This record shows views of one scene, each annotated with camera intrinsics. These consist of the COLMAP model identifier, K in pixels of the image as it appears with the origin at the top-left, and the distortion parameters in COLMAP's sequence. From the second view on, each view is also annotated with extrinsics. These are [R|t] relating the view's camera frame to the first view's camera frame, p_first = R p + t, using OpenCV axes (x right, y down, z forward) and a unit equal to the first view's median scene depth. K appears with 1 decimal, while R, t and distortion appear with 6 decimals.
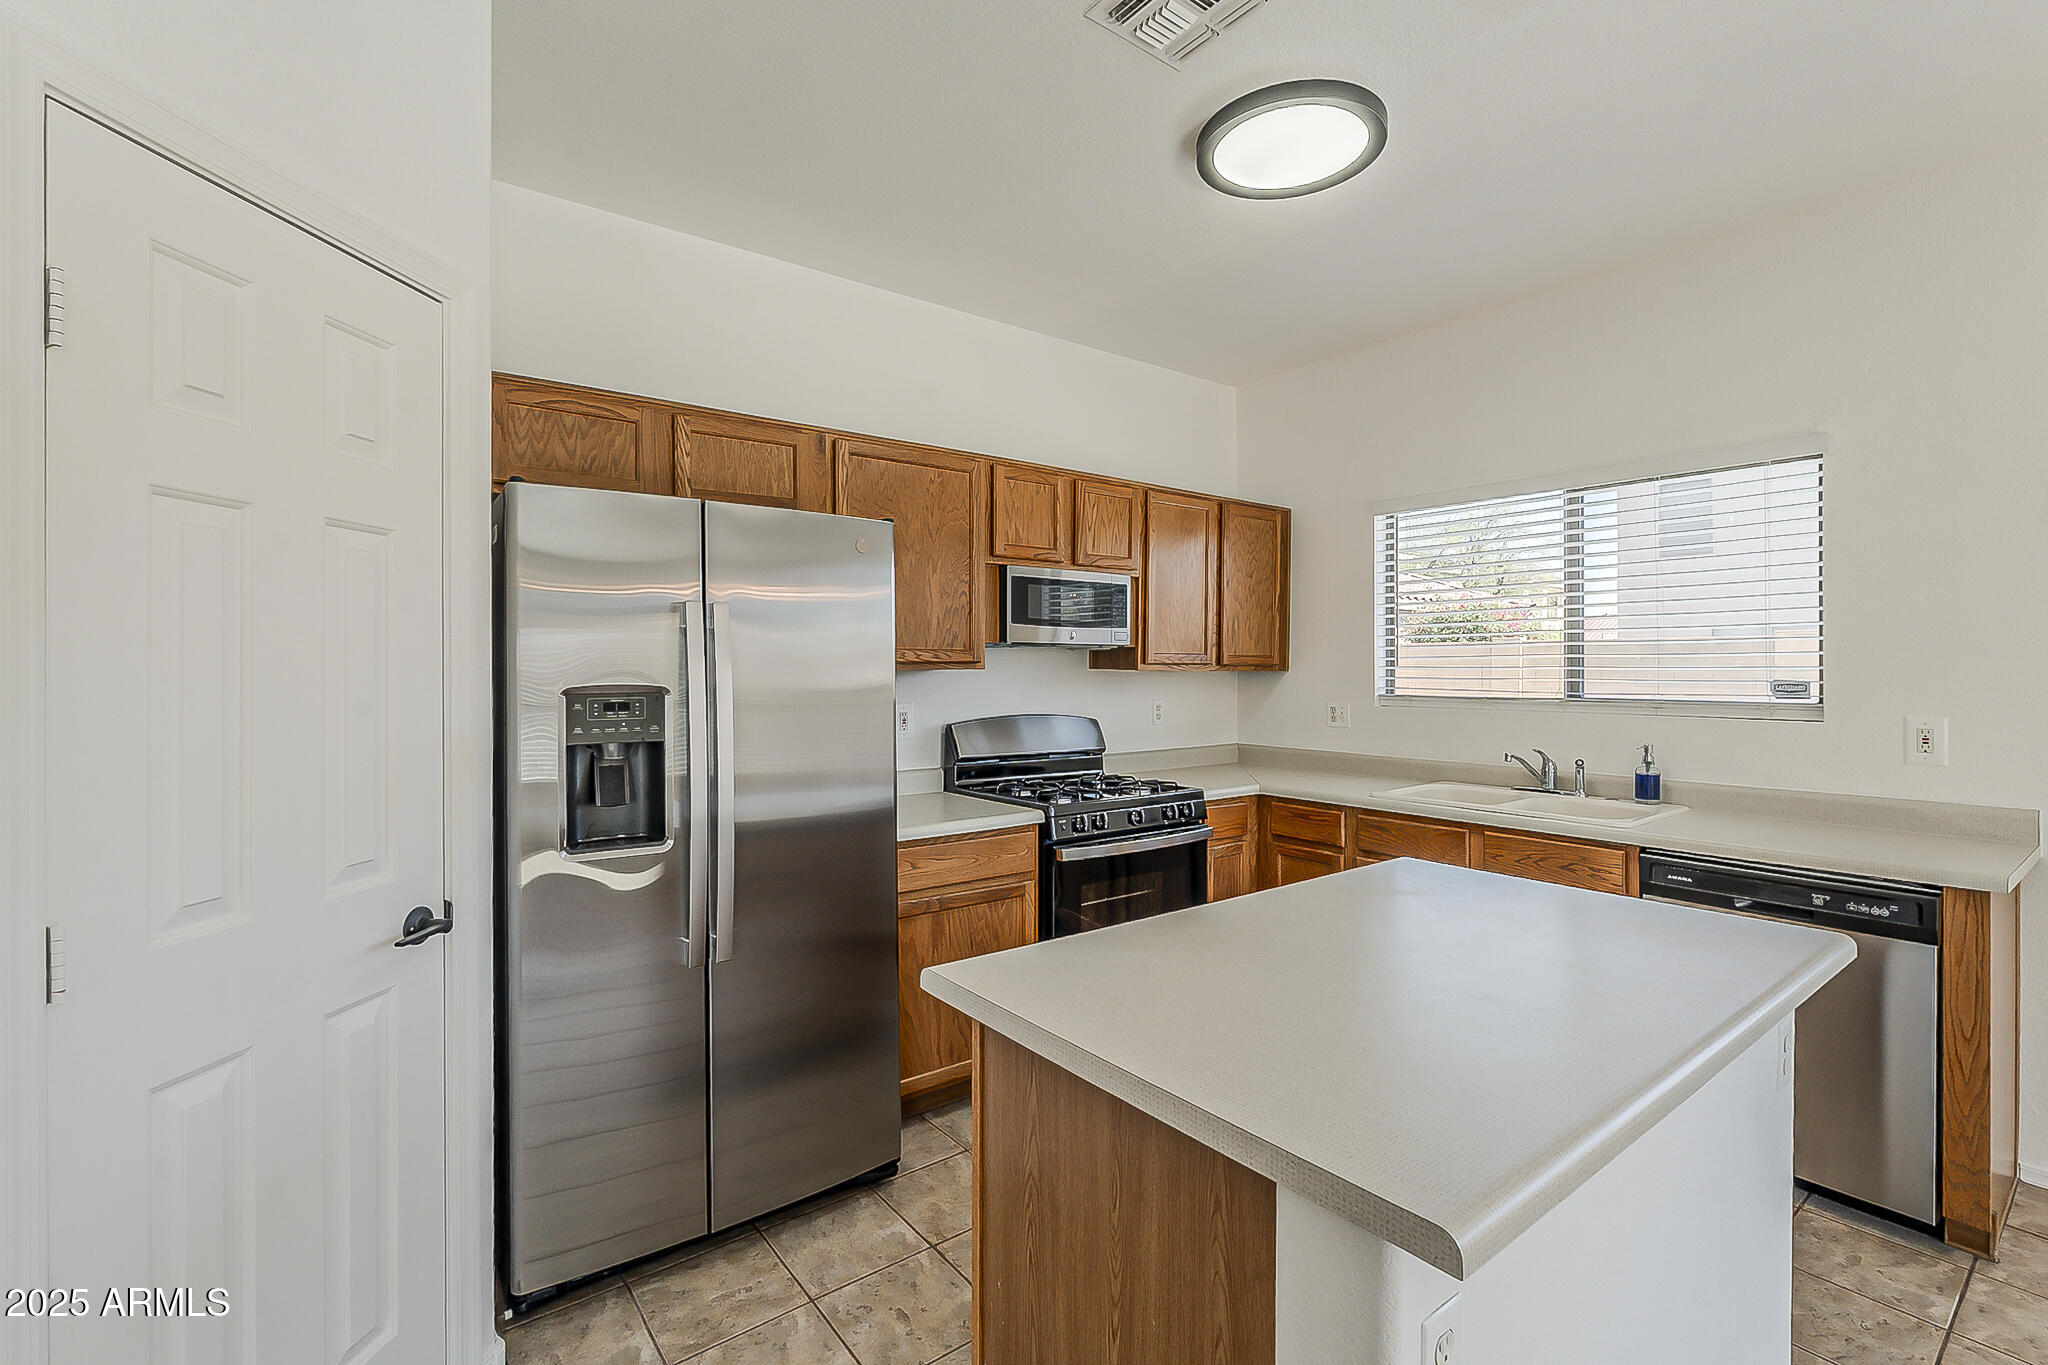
lens RADIAL K [[909.7, 0, 1028.3], [0, 909.7, 662.9], [0, 0, 1]] dist [-0.004333, 0.000986]
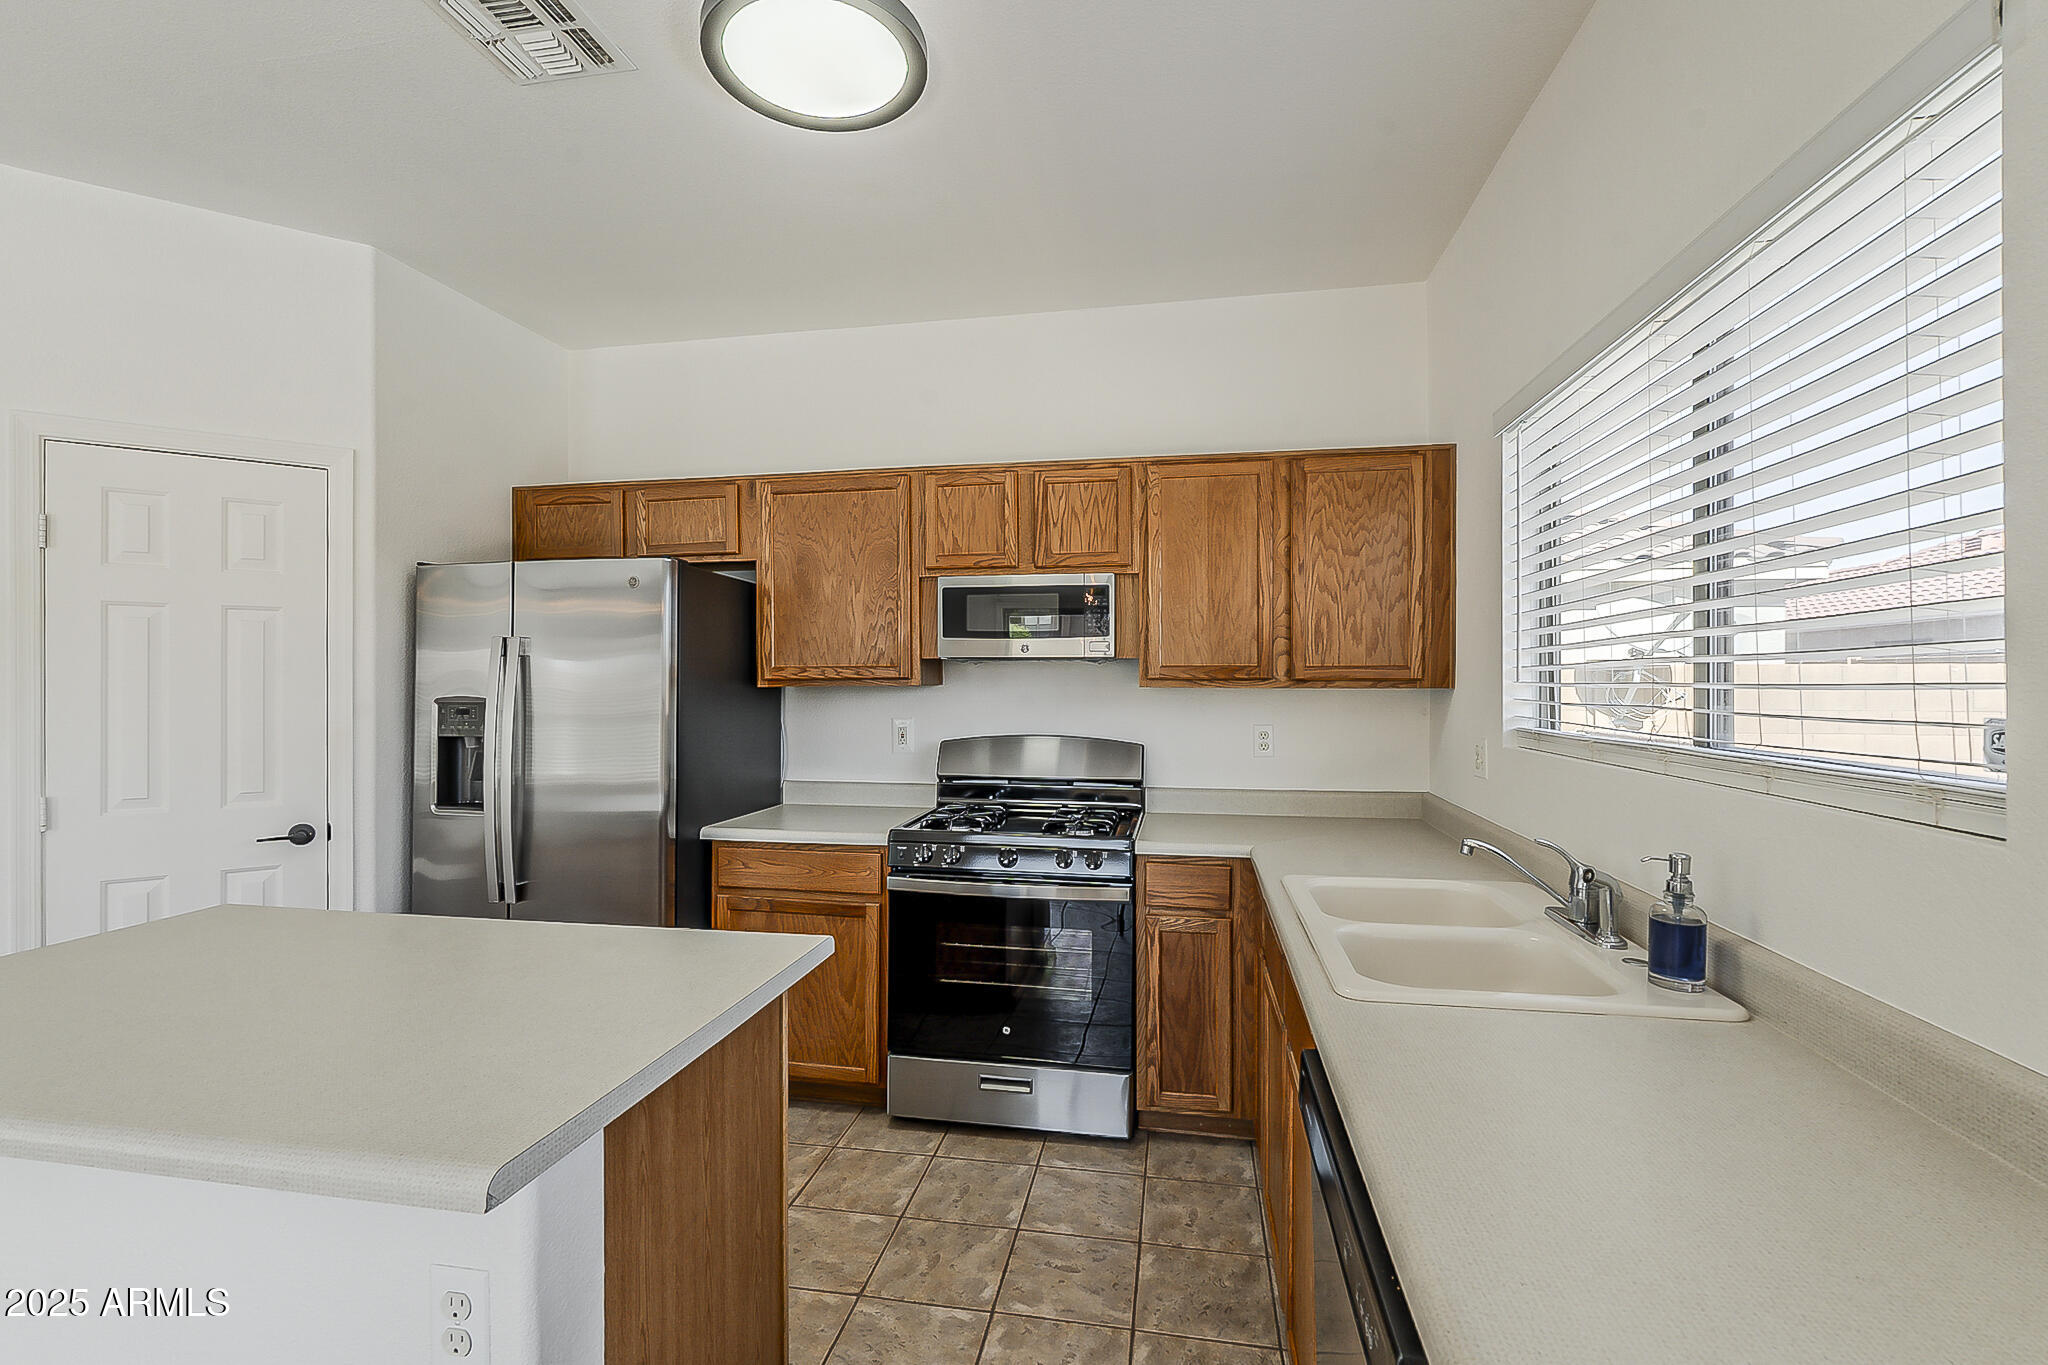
lens RADIAL K [[909.7, 0, 1020.5], [0, 909.7, 677.8], [0, 0, 1]] dist [-0.004333, 0.000986]
pose [[0.668664, -0.003813, -0.743555, 0.751931], [0.005223, 0.999986, -0.000431, -0.000494], [0.743547, -0.003596, 0.668674, 0.424449]]
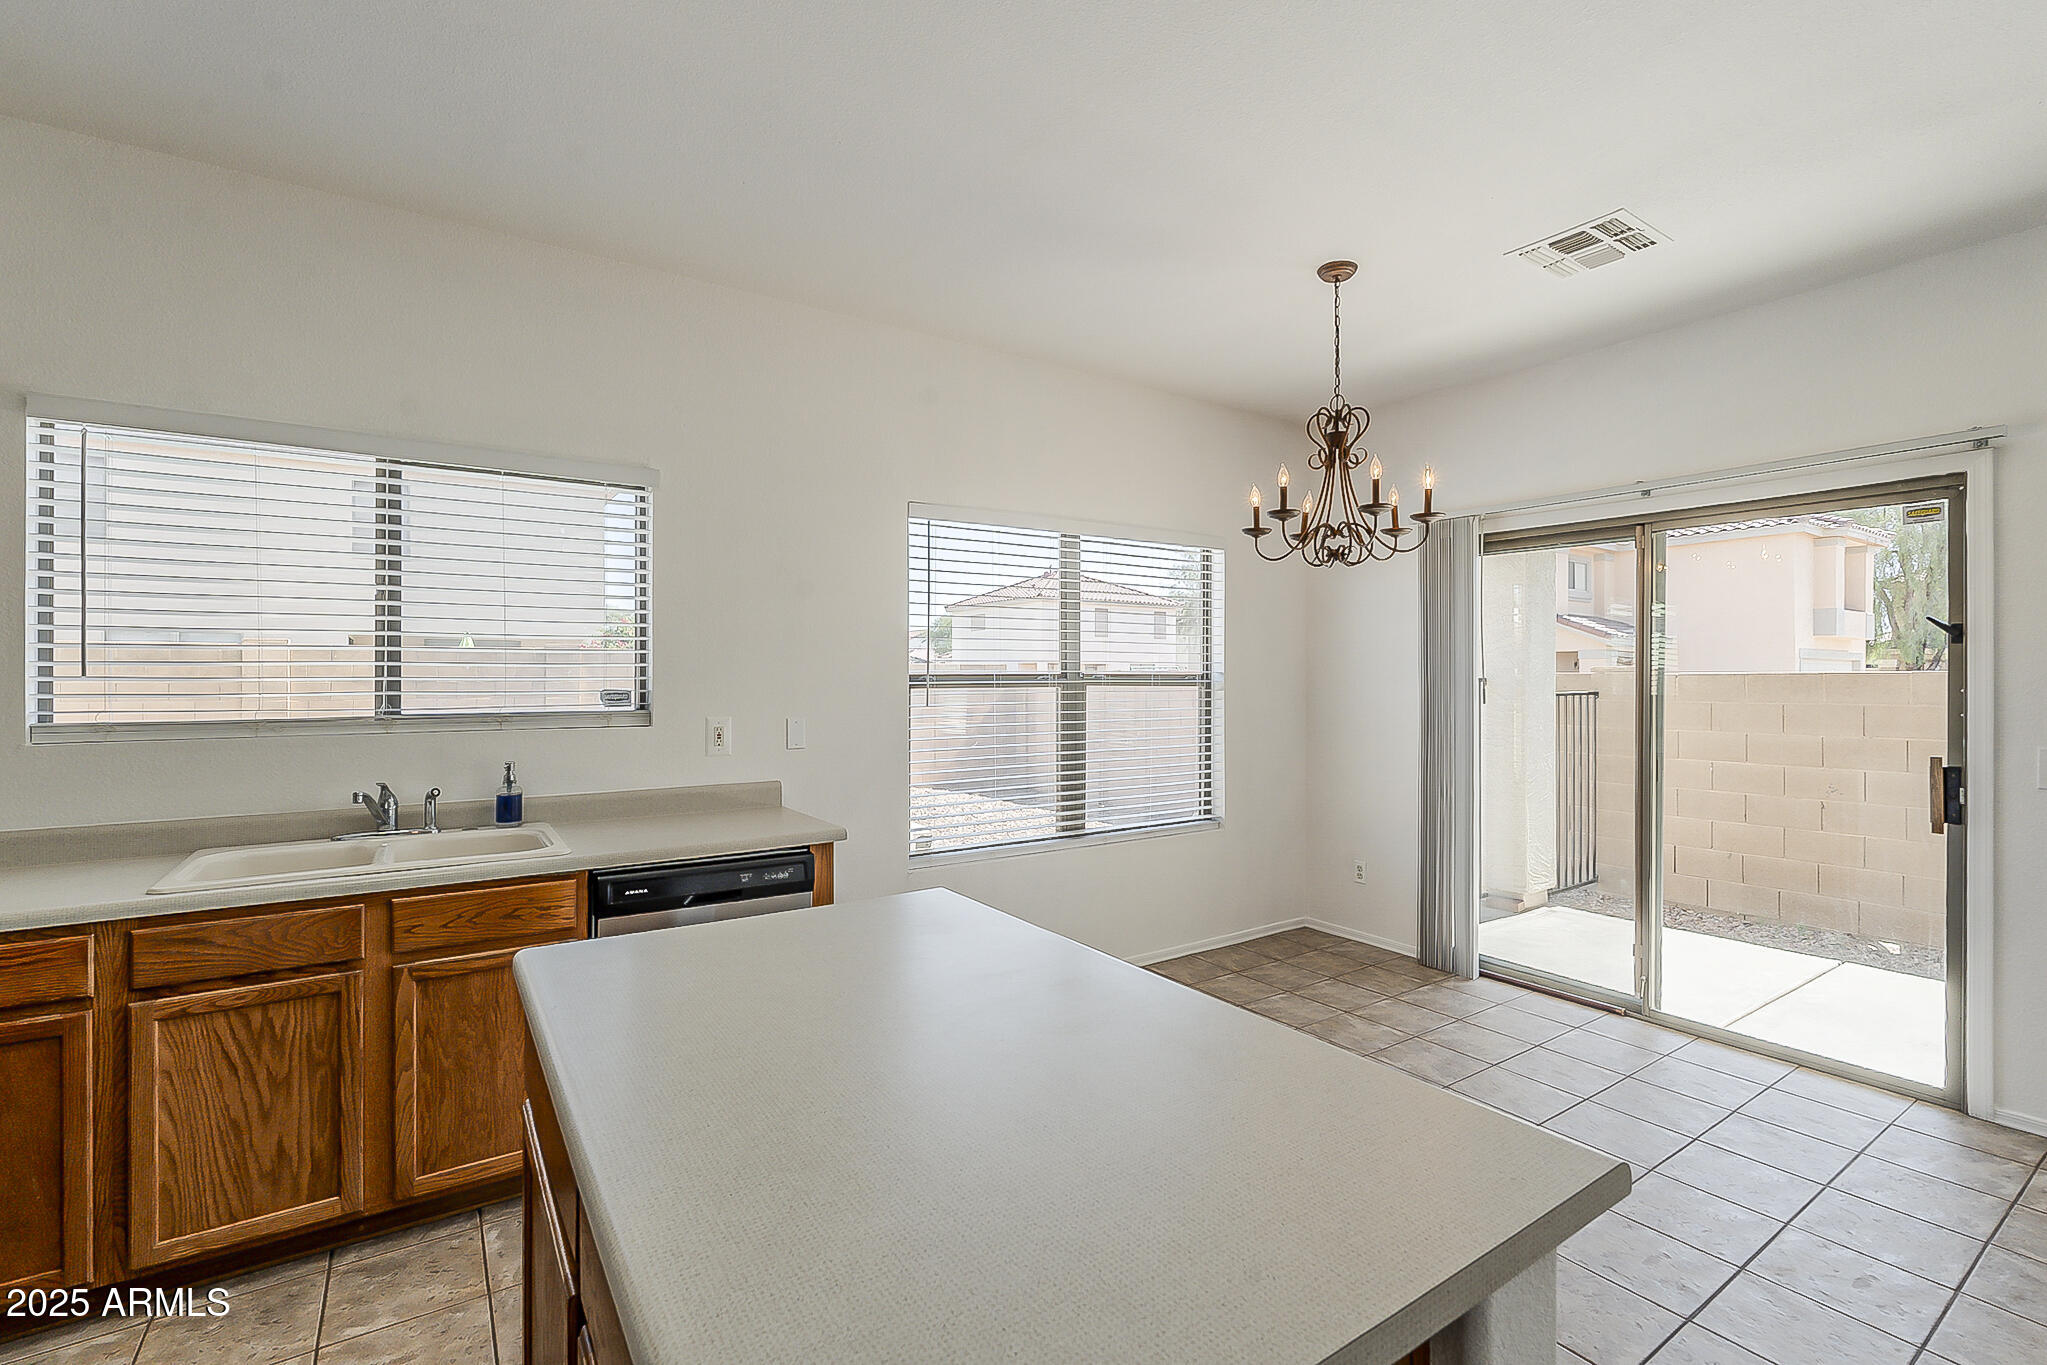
lens RADIAL K [[909.2, 0, 1015.6], [0, 909.2, 676.0], [0, 0, 1]] dist [-0.004333, 0.000986]
pose [[0.071686, -0.001684, 0.997426, -0.182985], [-0.005833, 0.999981, 0.002108, -0.001868], [-0.997410, -0.005969, 0.071675, 0.398342]]
